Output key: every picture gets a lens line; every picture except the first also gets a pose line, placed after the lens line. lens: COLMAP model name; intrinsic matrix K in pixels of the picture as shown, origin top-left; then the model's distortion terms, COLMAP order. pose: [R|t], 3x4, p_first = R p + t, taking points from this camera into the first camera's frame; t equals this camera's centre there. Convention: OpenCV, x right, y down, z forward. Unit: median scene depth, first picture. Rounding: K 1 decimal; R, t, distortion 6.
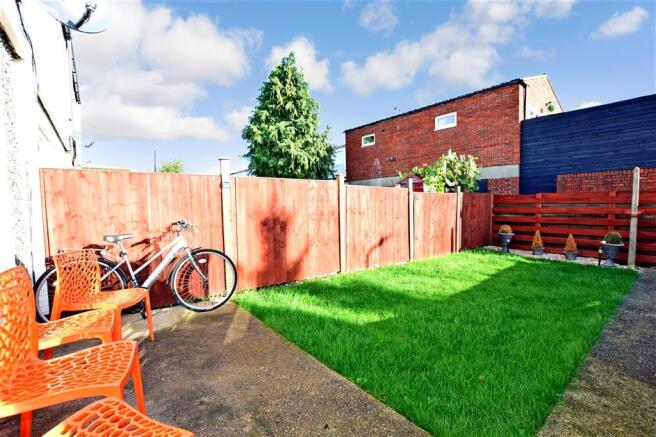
lens RADIAL K [[290.5, 0, 328.0], [0, 290.5, 220.9], [0, 0, 1]] dist [-0.027023, 0.001134]
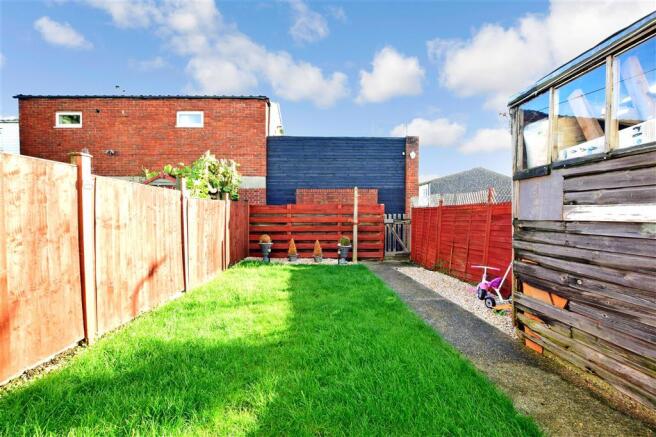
lens RADIAL K [[290.5, 0, 328.0], [0, 290.5, 220.9], [0, 0, 1]] dist [-0.027023, 0.001134]
pose [[0.589917, -0.008908, 0.807415, -0.073369], [0.039223, 0.999075, -0.017635, -0.007991], [-0.806511, 0.042073, 0.589721, 0.224821]]
